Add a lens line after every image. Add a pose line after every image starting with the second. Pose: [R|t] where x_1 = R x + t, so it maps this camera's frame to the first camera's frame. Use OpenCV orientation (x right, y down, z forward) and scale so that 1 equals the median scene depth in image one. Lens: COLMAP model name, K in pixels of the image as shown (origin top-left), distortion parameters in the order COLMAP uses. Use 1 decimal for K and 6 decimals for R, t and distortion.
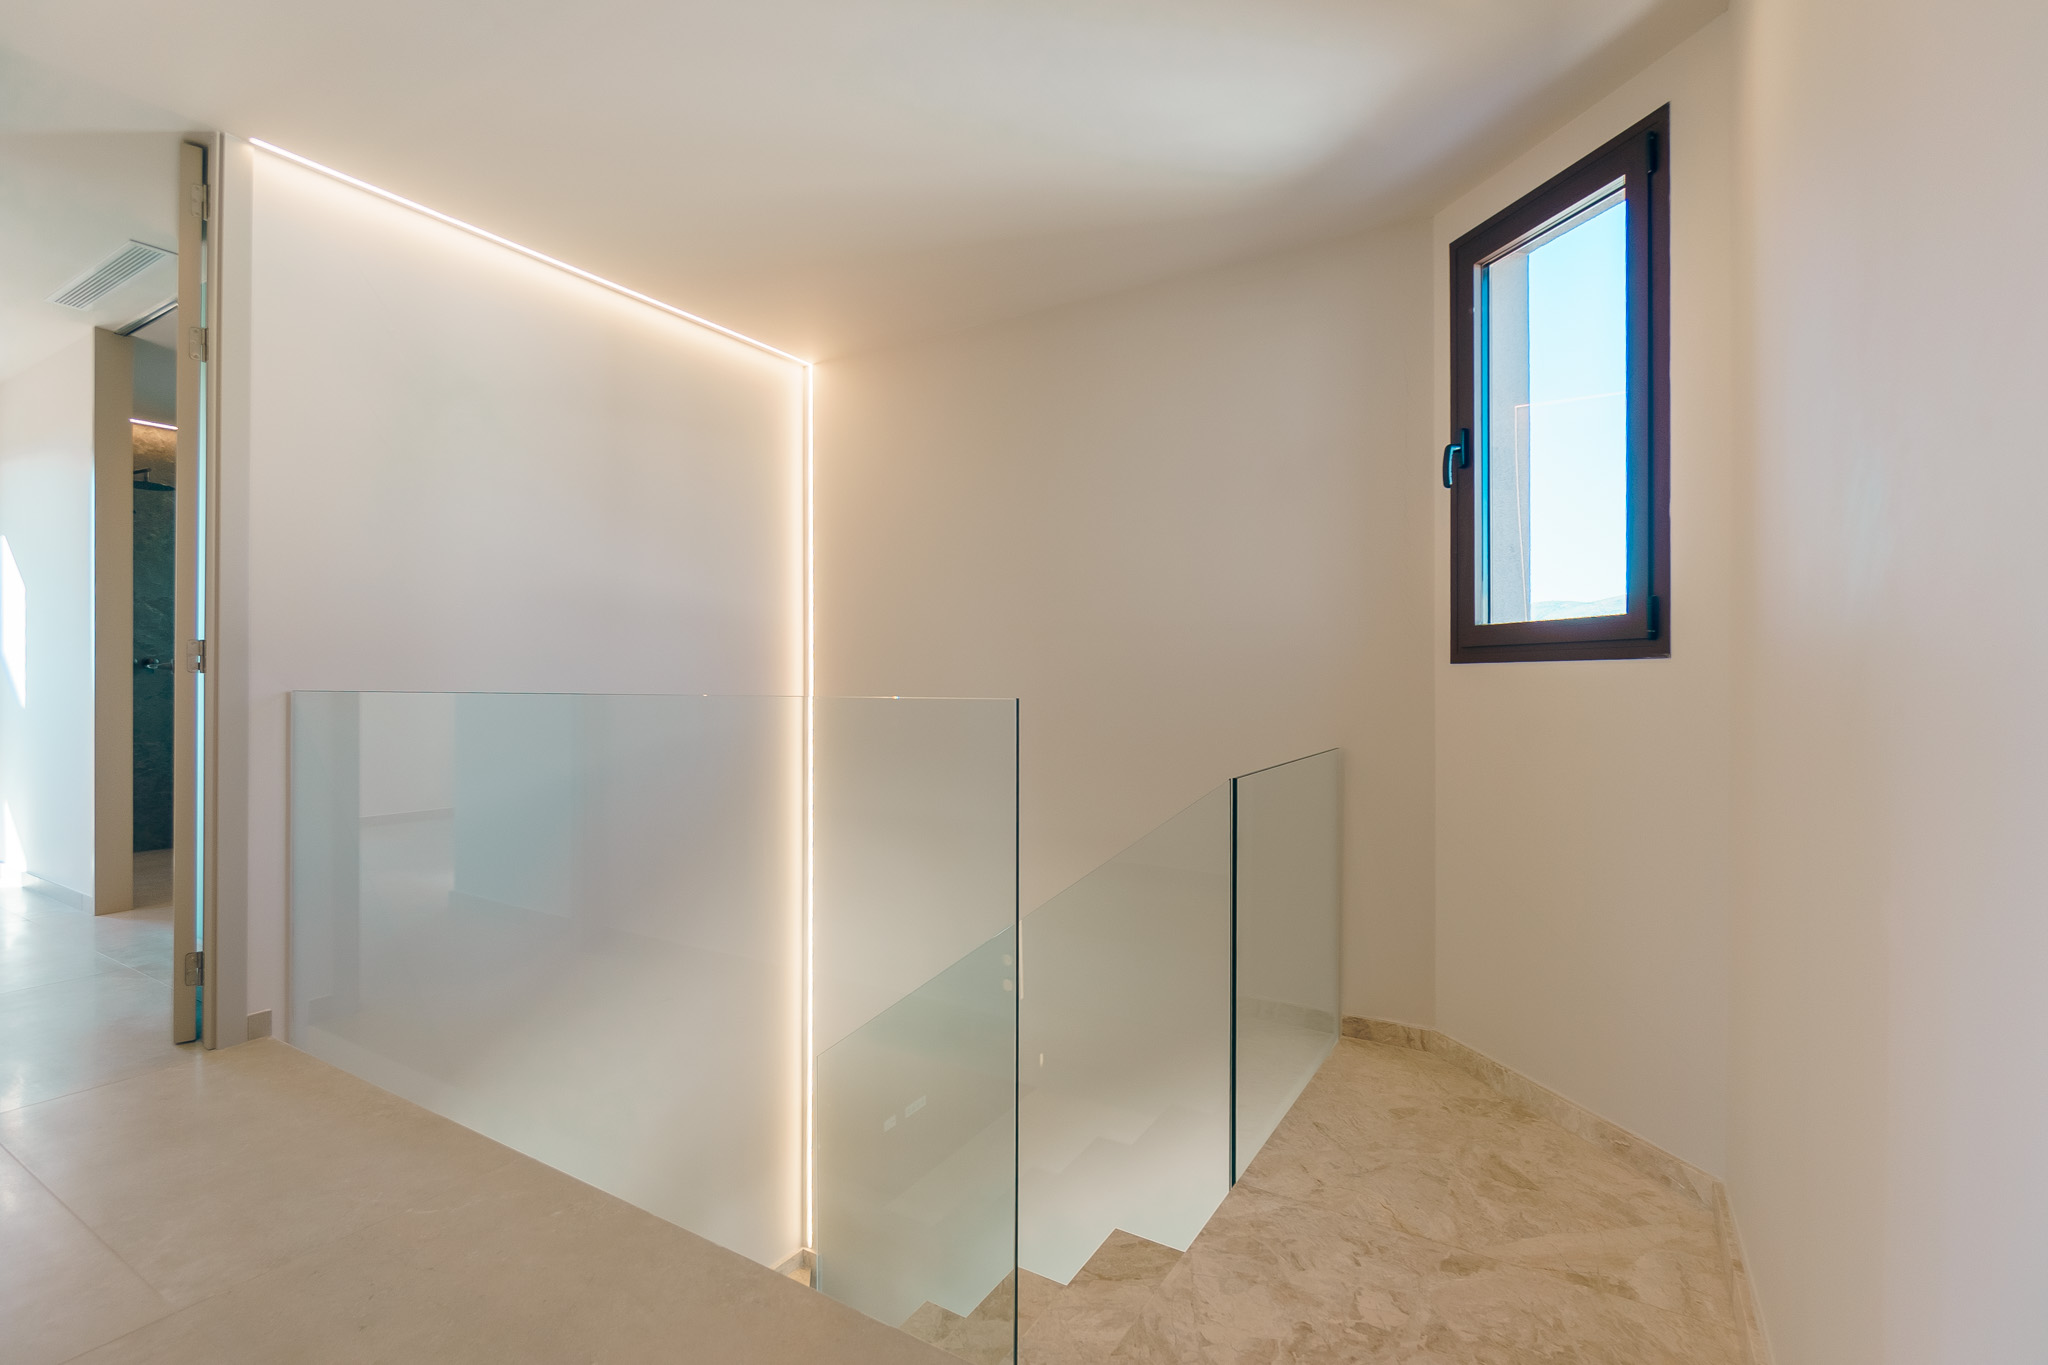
lens RADIAL K [[931.6, 0, 1024.0], [0, 931.6, 682.5], [0, 0, 1]] dist [-0.000403, 0.000183]
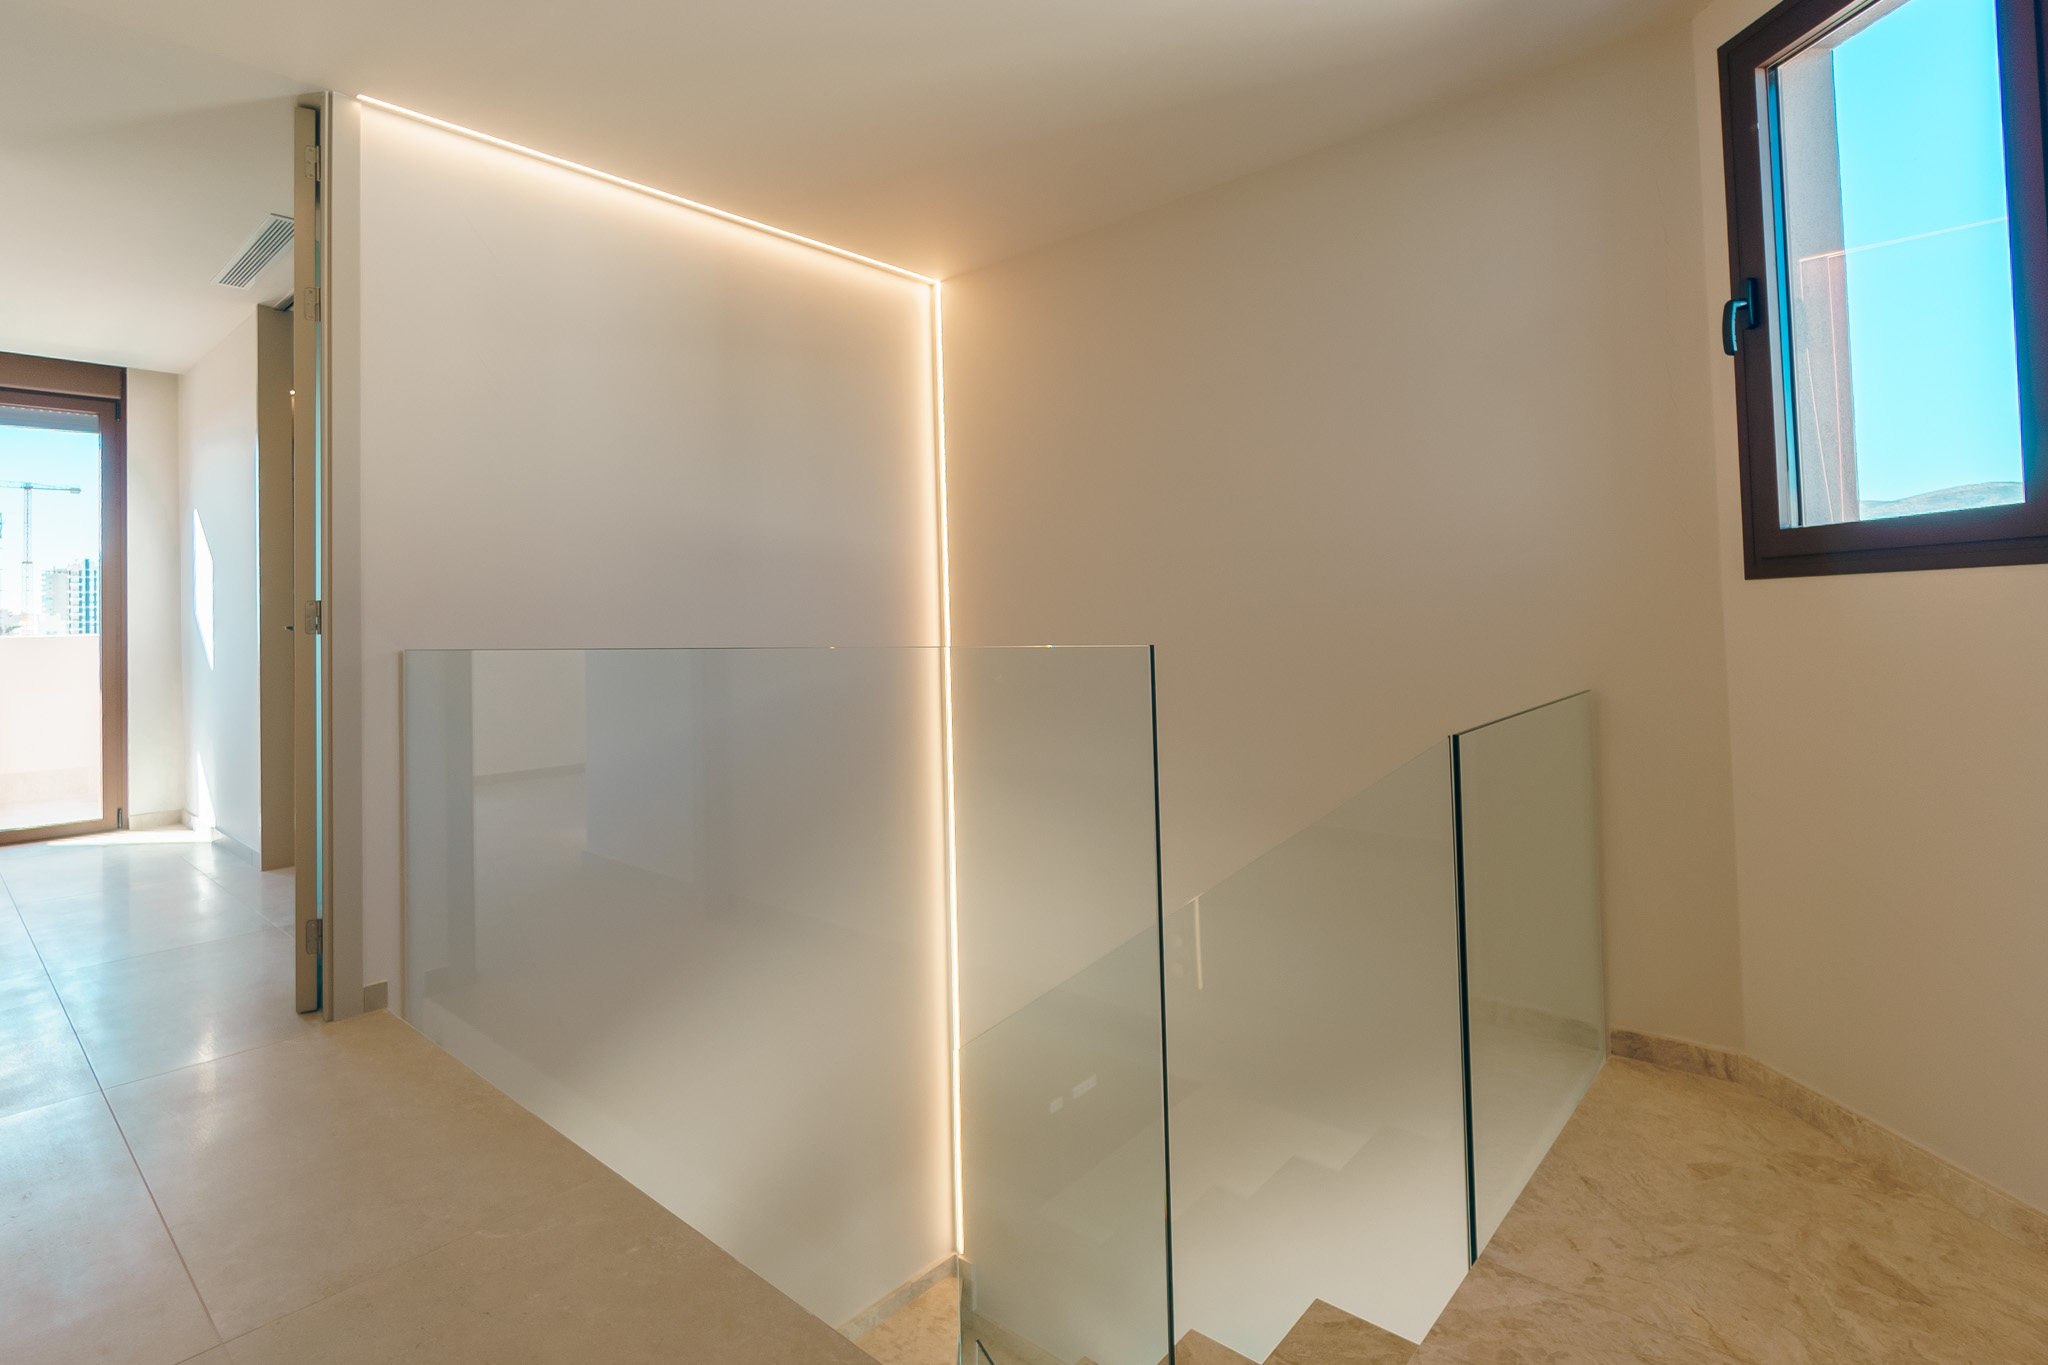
lens RADIAL K [[921.6, 0, 997.0], [0, 921.6, 597.0], [0, 0, 1]] dist [-0.003599, 0.000366]
pose [[0.974654, -0.032627, -0.221327, 0.023625], [0.027303, 0.999260, -0.027075, -0.002534], [0.222047, 0.020346, 0.974824, 0.145097]]
